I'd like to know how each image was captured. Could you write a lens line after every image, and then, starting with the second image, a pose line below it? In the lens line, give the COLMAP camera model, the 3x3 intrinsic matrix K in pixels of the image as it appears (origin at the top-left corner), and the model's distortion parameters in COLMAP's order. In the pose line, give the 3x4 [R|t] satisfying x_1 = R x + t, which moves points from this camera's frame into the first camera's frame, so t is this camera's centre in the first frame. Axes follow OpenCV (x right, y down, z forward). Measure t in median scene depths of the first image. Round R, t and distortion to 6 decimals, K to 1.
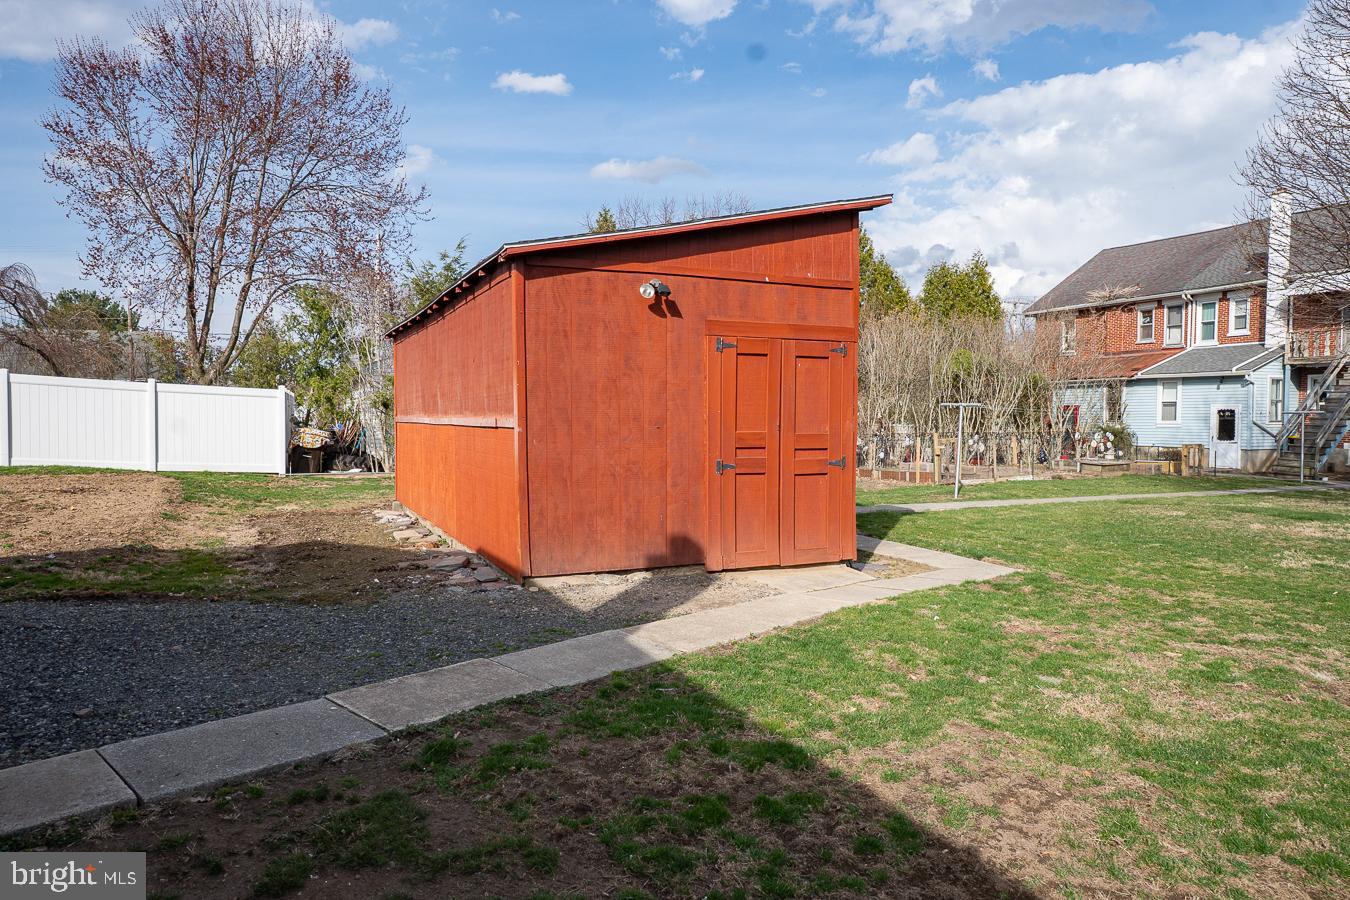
lens RADIAL K [[846.1, 0, 677.8], [0, 846.1, 445.5], [0, 0, 1]] dist [-0.005775, -0.000399]
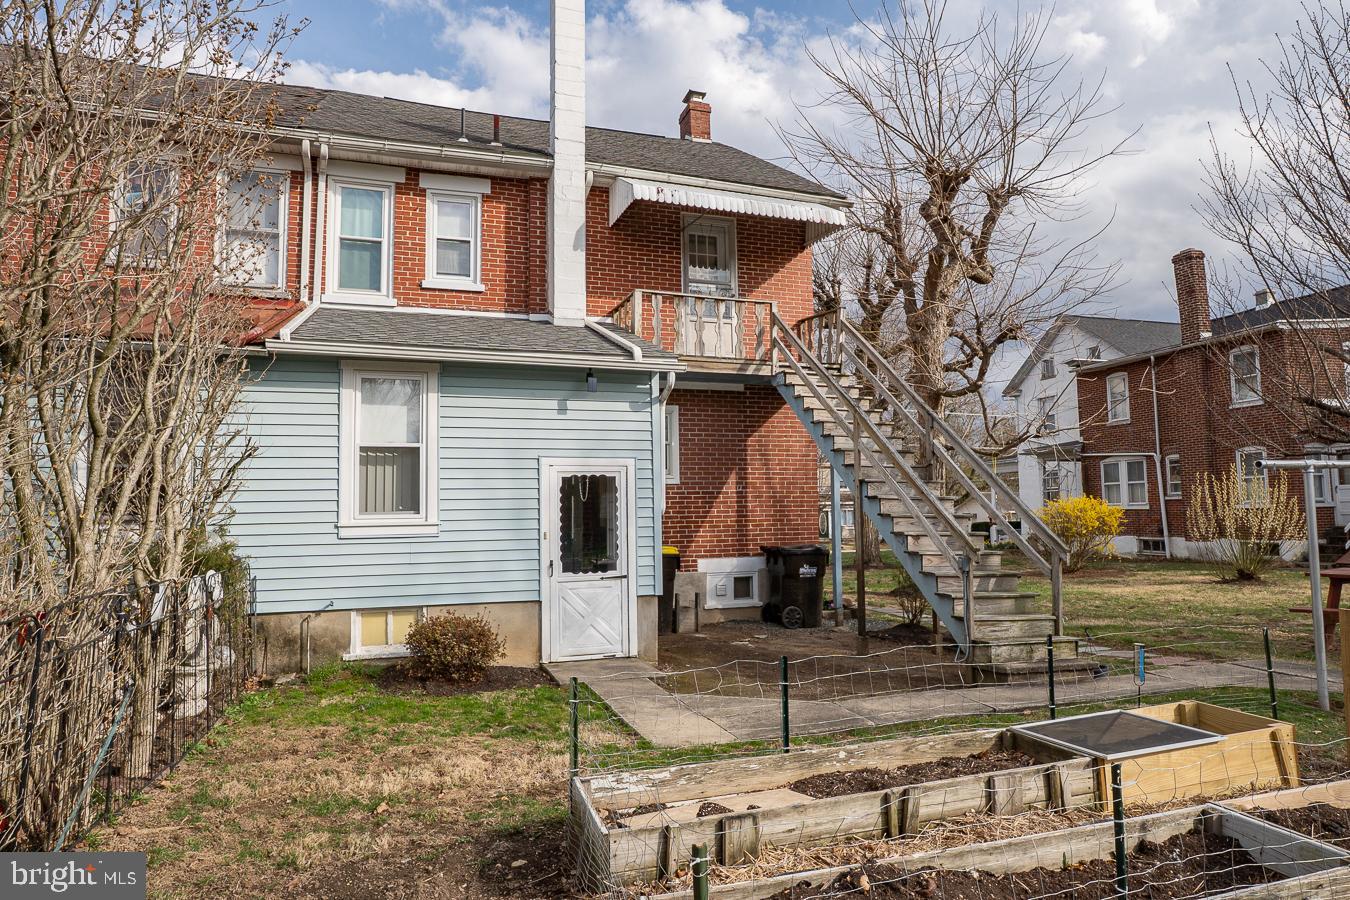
lens RADIAL K [[817.4, 0, 673.5], [0, 817.4, 448.9], [0, 0, 1]] dist [-0.010224, 0.000278]
pose [[0.103433, 0.080930, 0.991339, 0.315272], [0.052364, 0.994859, -0.086680, -0.022178], [-0.993257, 0.060876, 0.098663, 0.863397]]
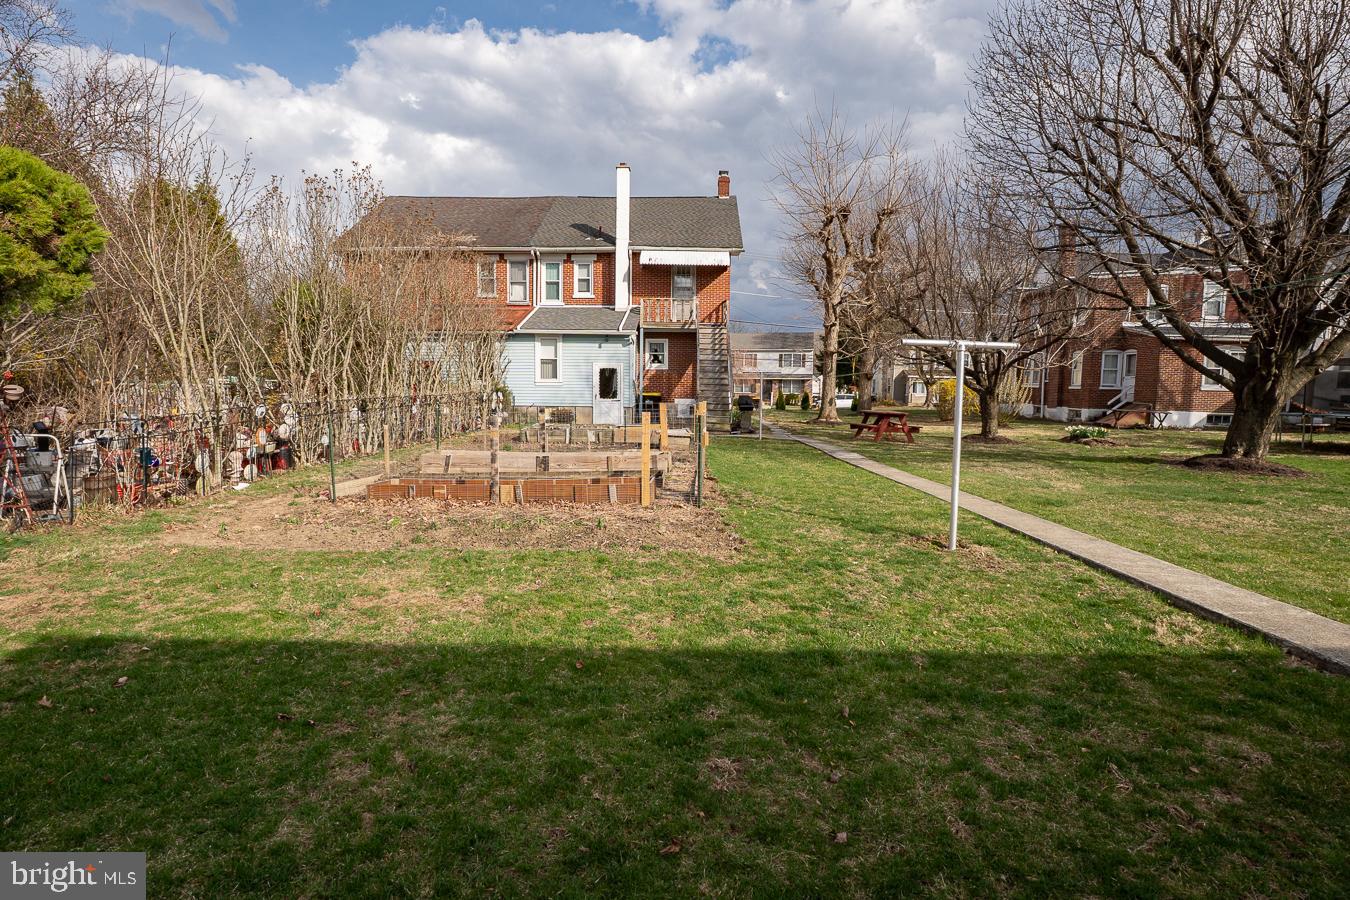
lens RADIAL K [[660.3, 0, 672.2], [0, 660.3, 447.7], [0, 0, 1]] dist [-0.040462, 0.008199]
pose [[0.440151, -0.084347, 0.893953, -0.032996], [0.021132, 0.996276, 0.083597, -0.011104], [-0.897675, -0.017904, 0.440294, 0.533418]]
